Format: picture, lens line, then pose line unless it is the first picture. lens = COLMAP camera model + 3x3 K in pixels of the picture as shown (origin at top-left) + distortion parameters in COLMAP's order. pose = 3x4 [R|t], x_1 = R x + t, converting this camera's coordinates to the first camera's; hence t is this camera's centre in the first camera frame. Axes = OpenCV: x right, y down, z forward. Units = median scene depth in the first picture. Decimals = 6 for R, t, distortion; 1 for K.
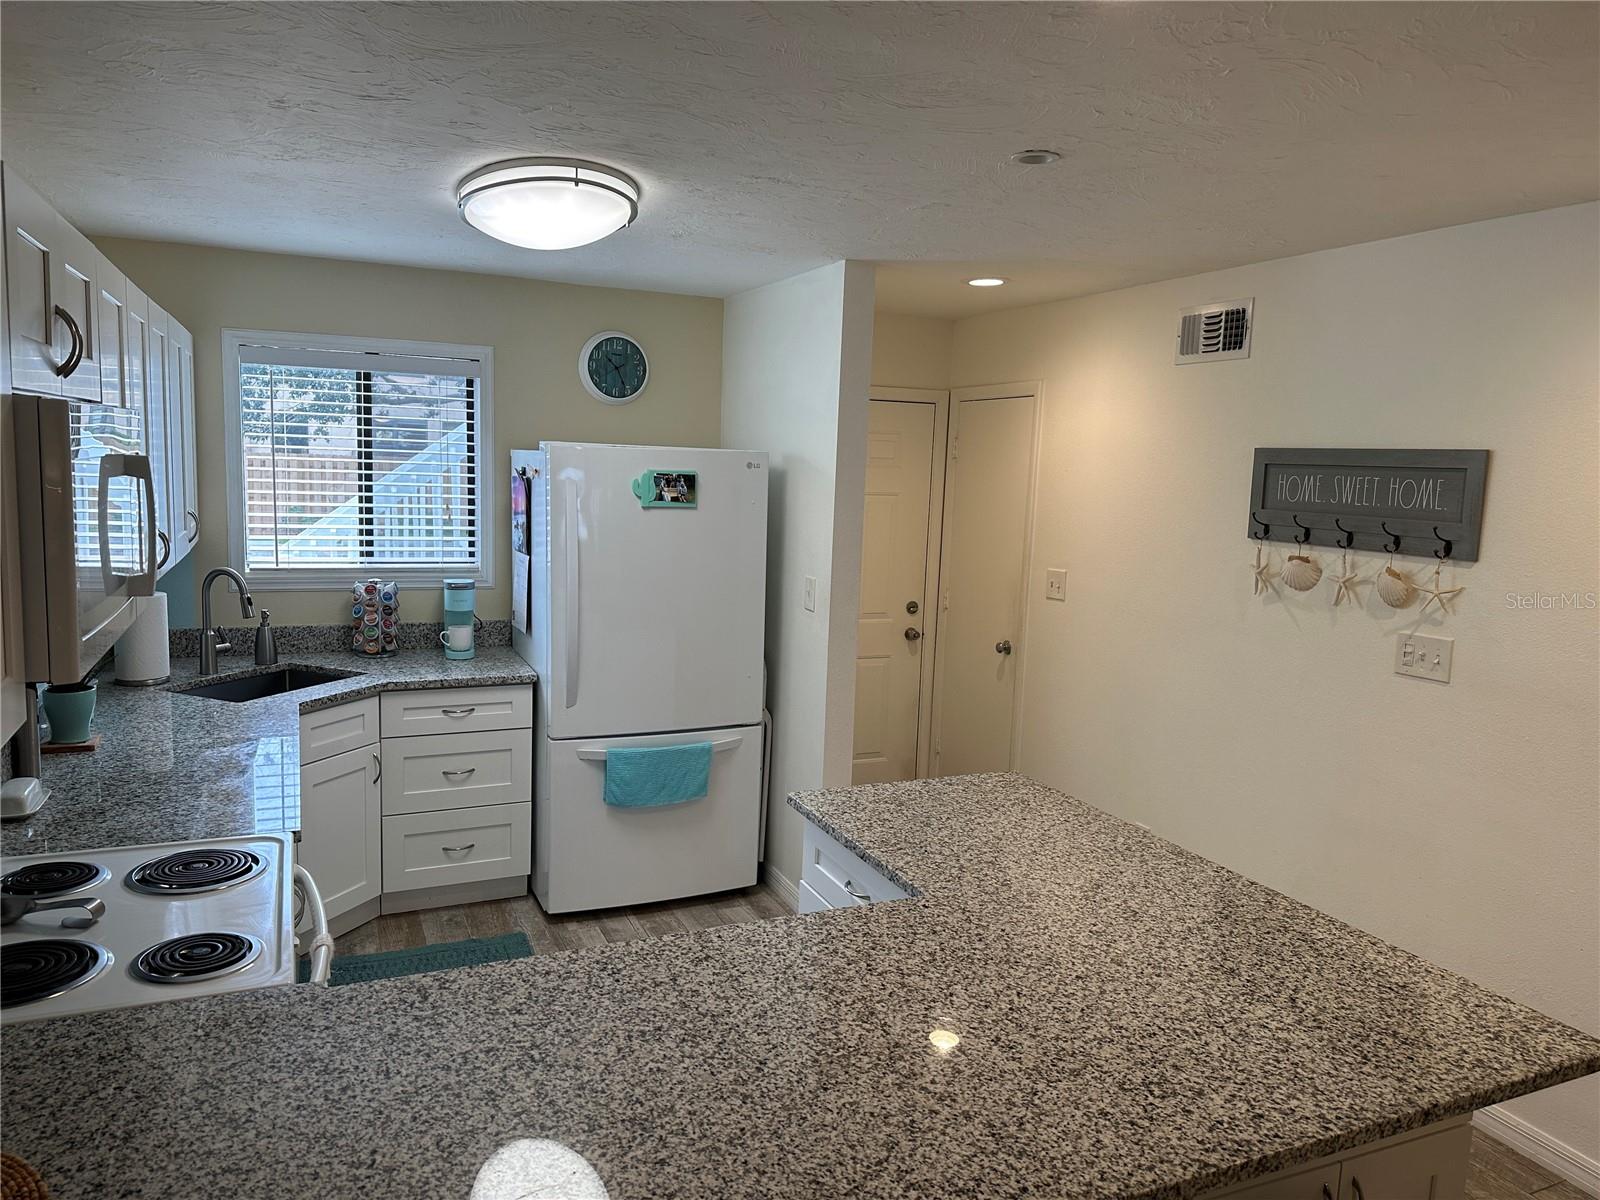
lens RADIAL K [[1085.4, 0, 803.6], [0, 1085.4, 608.6], [0, 0, 1]] dist [0.132836, -0.200706]
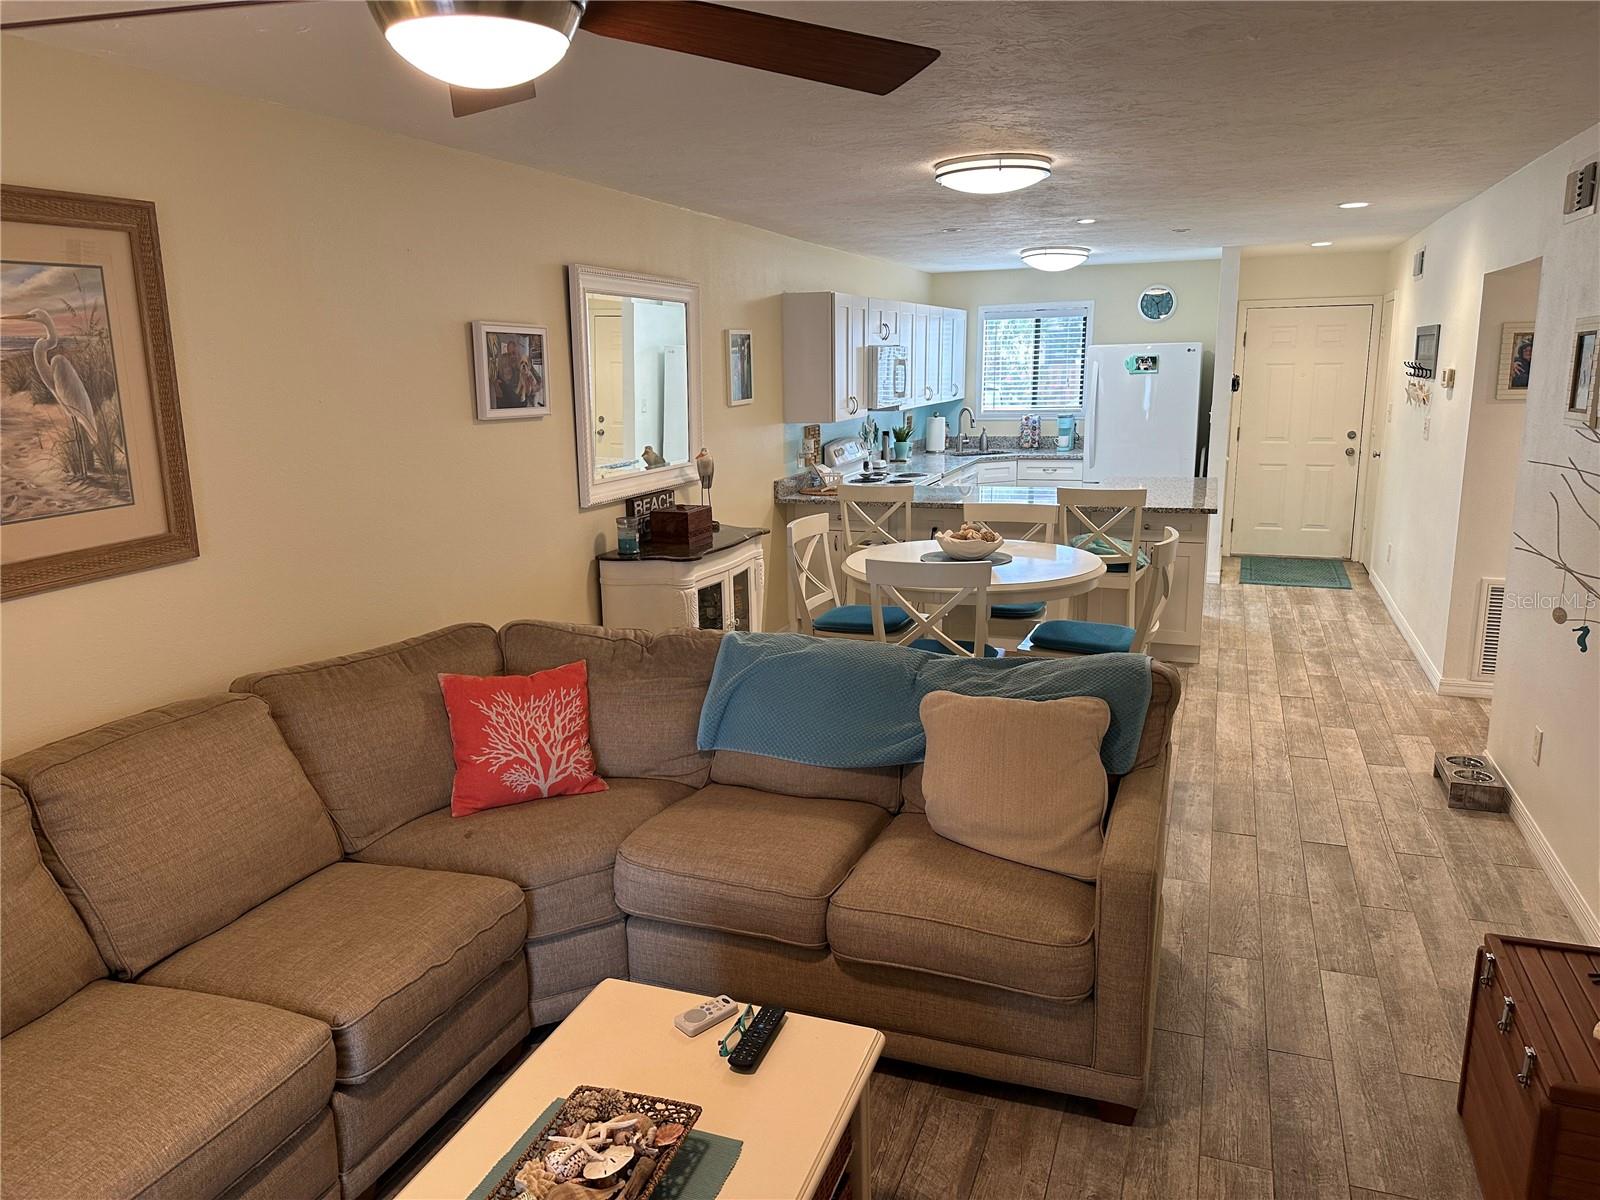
lens RADIAL K [[1085.4, 0, 803.6], [0, 1085.4, 608.6], [0, 0, 1]] dist [0.132836, -0.200706]
pose [[0.703774, 0.105821, -0.702499, 0.949096], [-0.052800, 0.993900, 0.096821, 0.185941], [0.708459, -0.031048, 0.705068, -0.967342]]
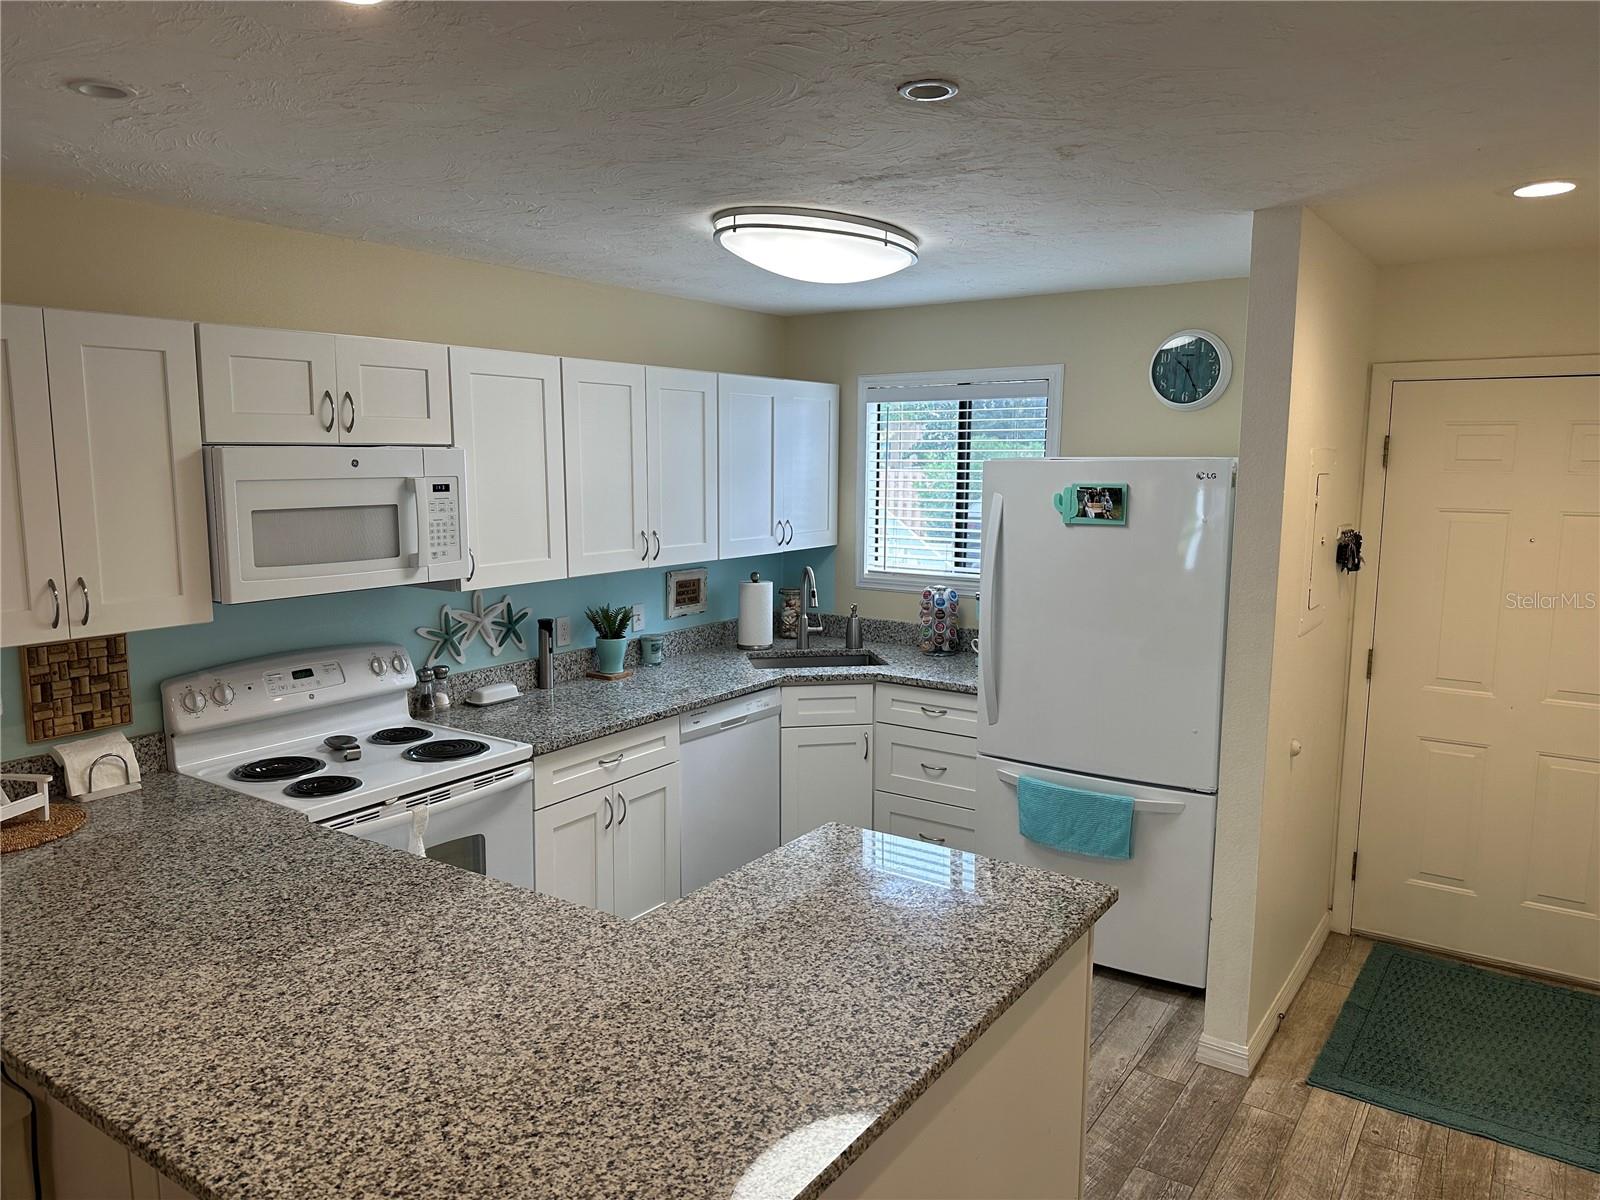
lens RADIAL K [[1120.0, 0, 838.9], [0, 1120.0, 607.0], [0, 0, 1]] dist [0.091880, -0.118839]
pose [[0.529410, 0.081534, -0.844439, 0.553560], [-0.101153, 0.994337, 0.032591, -0.034033], [0.842314, 0.068164, 0.534660, 0.326846]]
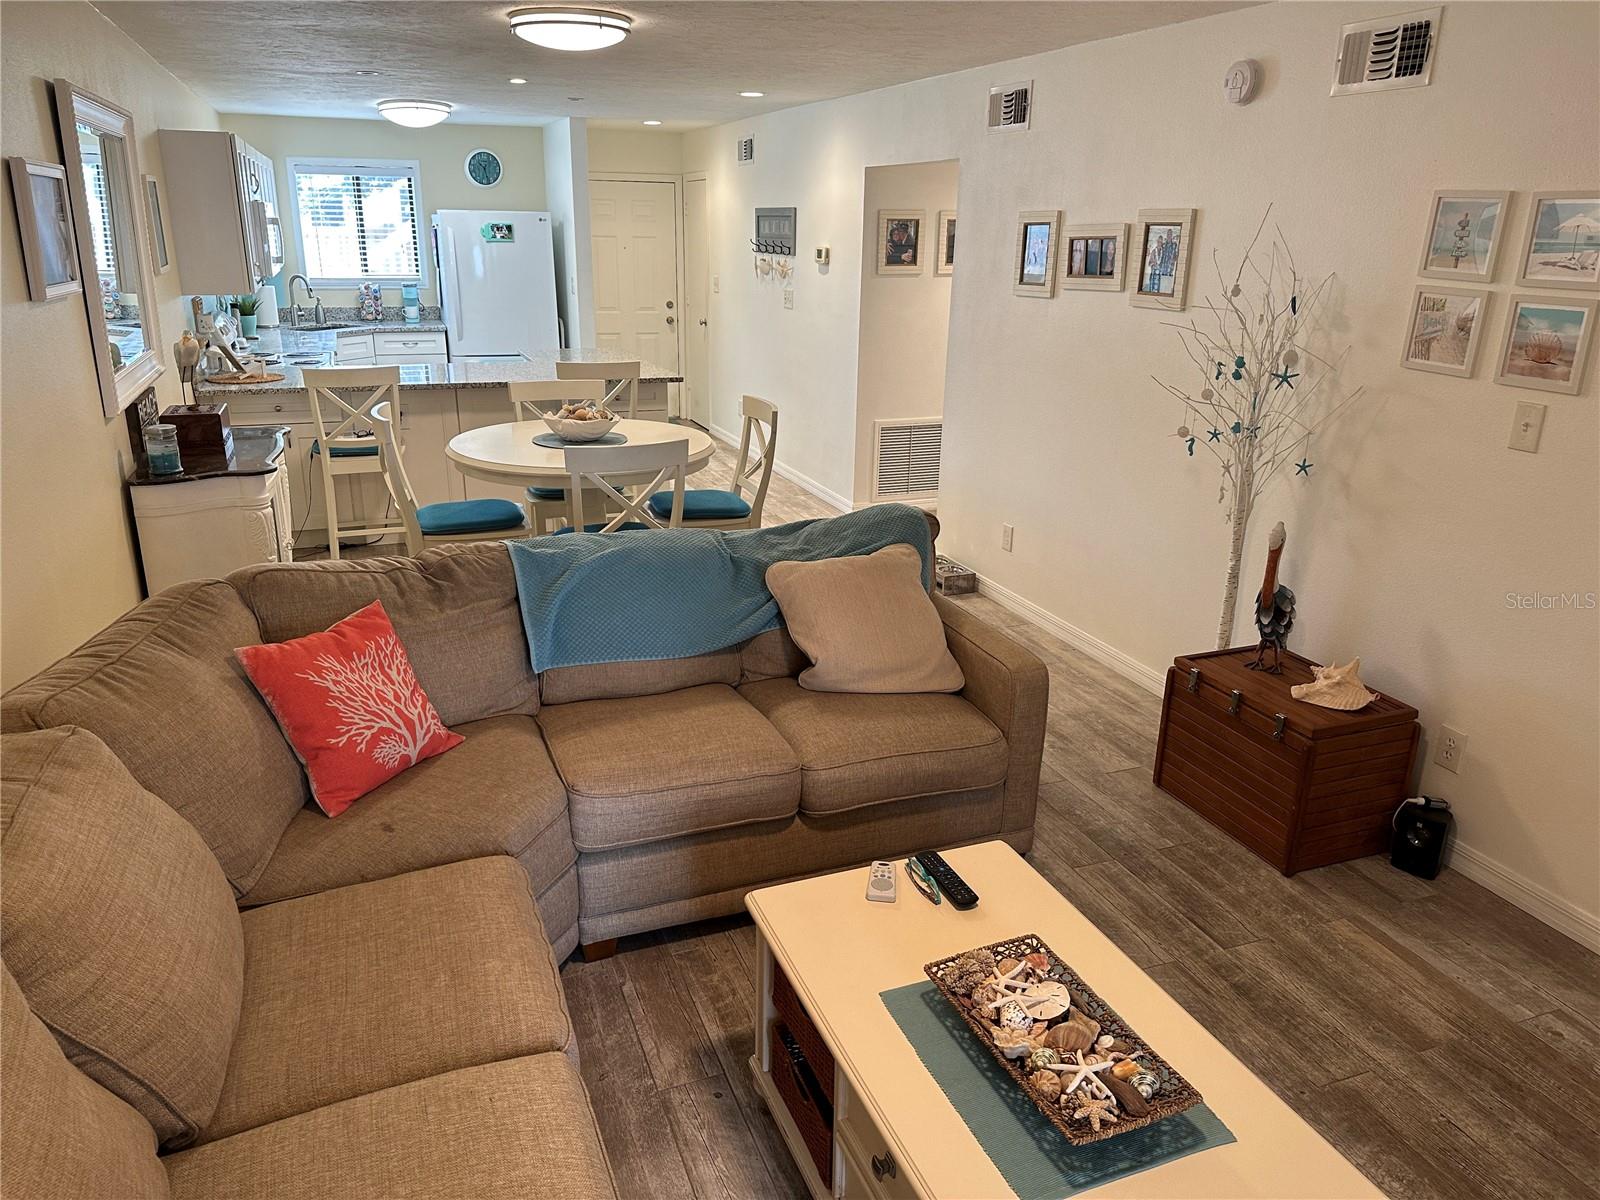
lens RADIAL K [[1105.8, 0, 768.2], [0, 1105.8, 592.5], [0, 0, 1]] dist [0.074458, -0.089492]
pose [[0.996748, -0.000783, -0.080578, 0.555784], [0.015423, 0.983320, 0.181228, 0.186070], [0.079092, -0.181882, 0.980134, -1.164205]]
